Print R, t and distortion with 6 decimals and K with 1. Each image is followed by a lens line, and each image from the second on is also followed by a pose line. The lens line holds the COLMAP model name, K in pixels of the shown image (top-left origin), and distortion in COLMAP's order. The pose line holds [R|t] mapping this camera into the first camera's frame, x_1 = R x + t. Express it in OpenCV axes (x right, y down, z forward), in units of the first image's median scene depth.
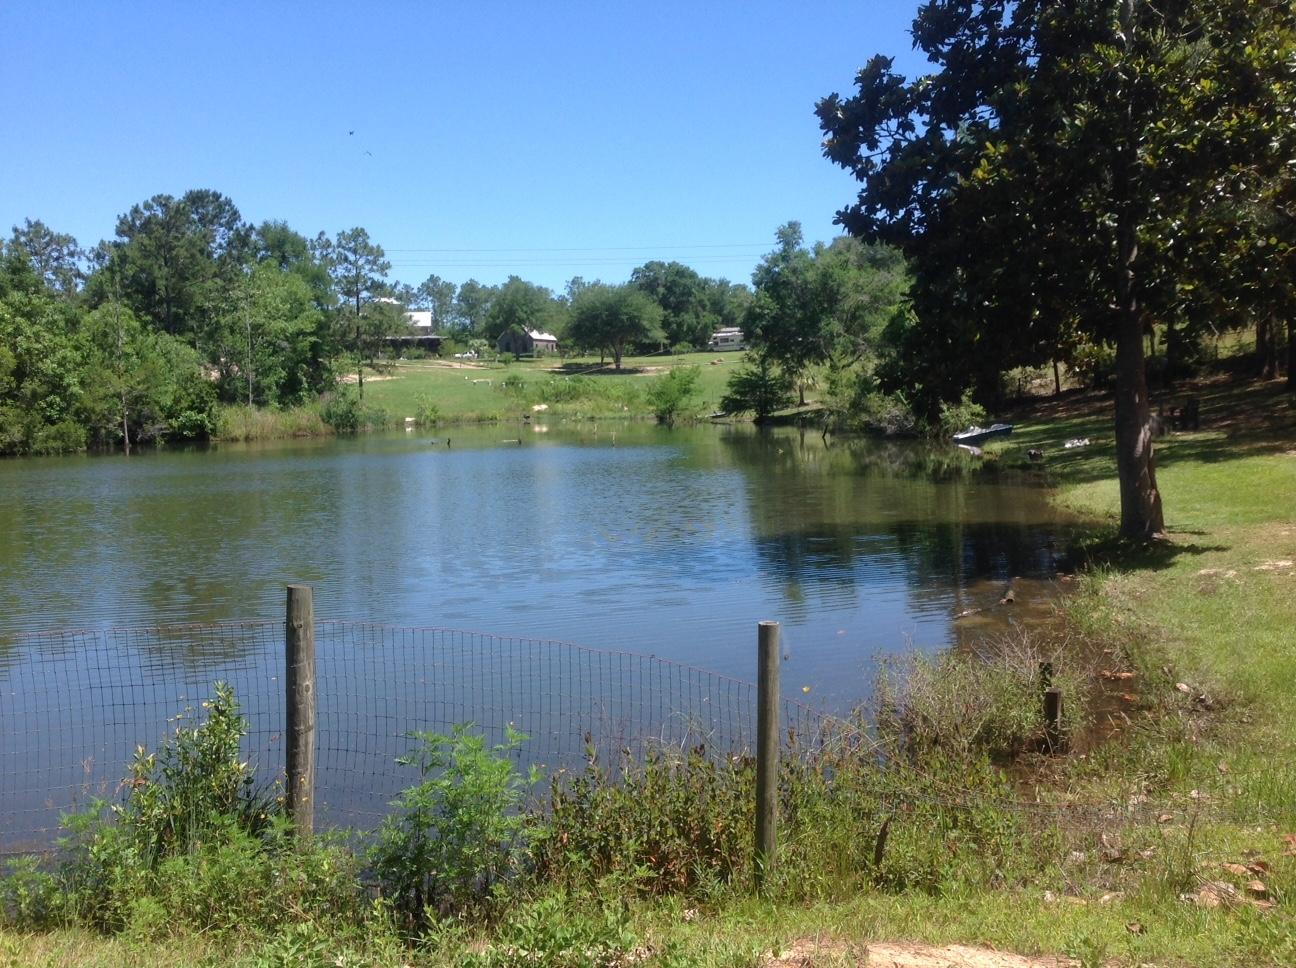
lens RADIAL K [[1212.7, 0, 650.0], [0, 1212.7, 460.8], [0, 0, 1]] dist [0.077599, -0.137157]
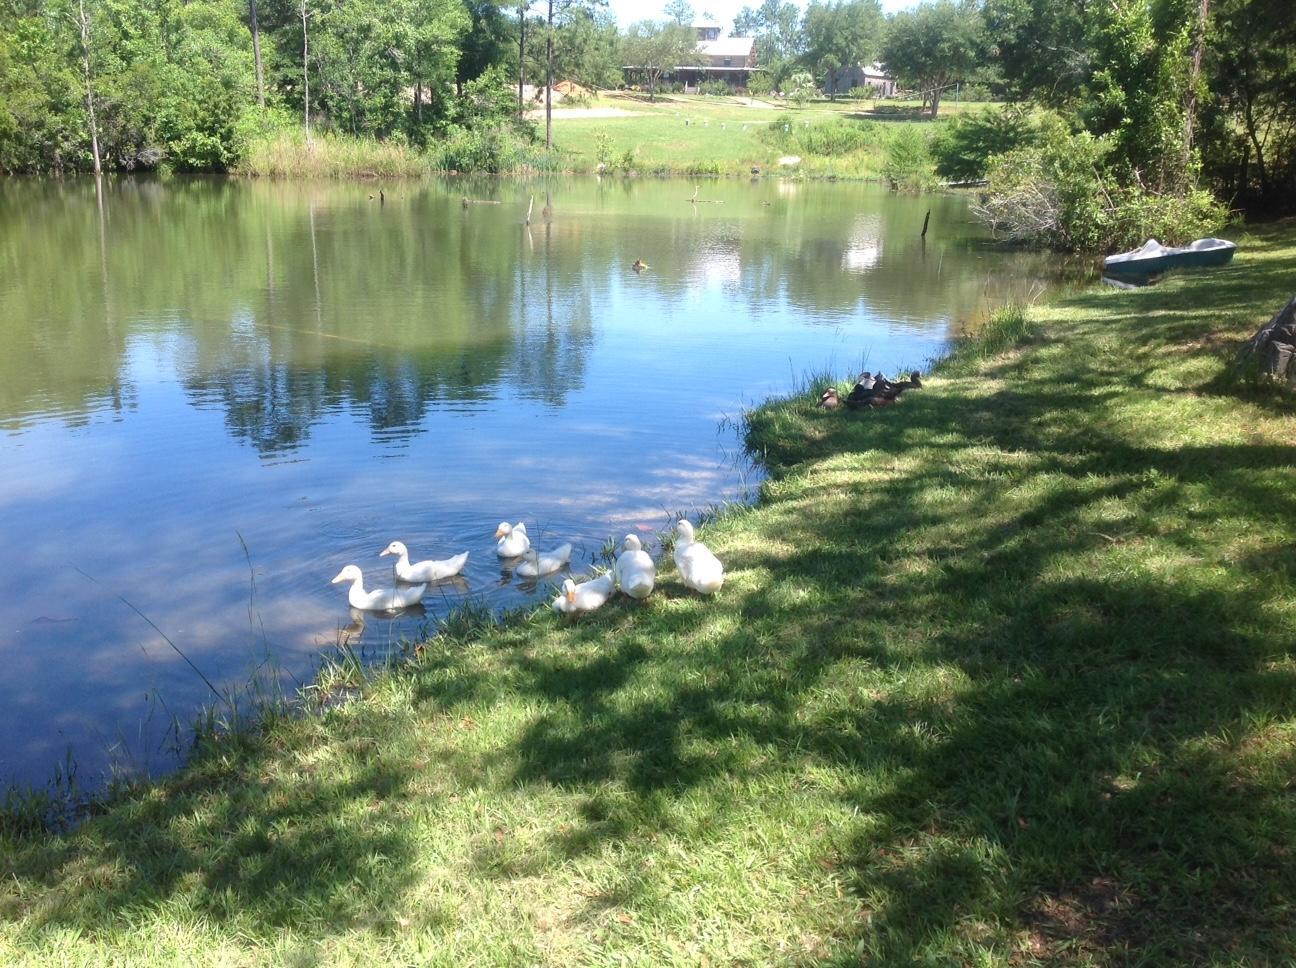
lens RADIAL K [[1212.7, 0, 650.0], [0, 1212.7, 460.8], [0, 0, 1]] dist [0.077599, -0.137157]
pose [[0.938443, 0.139374, -0.316069, 0.107507], [-0.074104, 0.974916, 0.209876, -0.014853], [0.337392, -0.173535, 0.925231, 0.235070]]
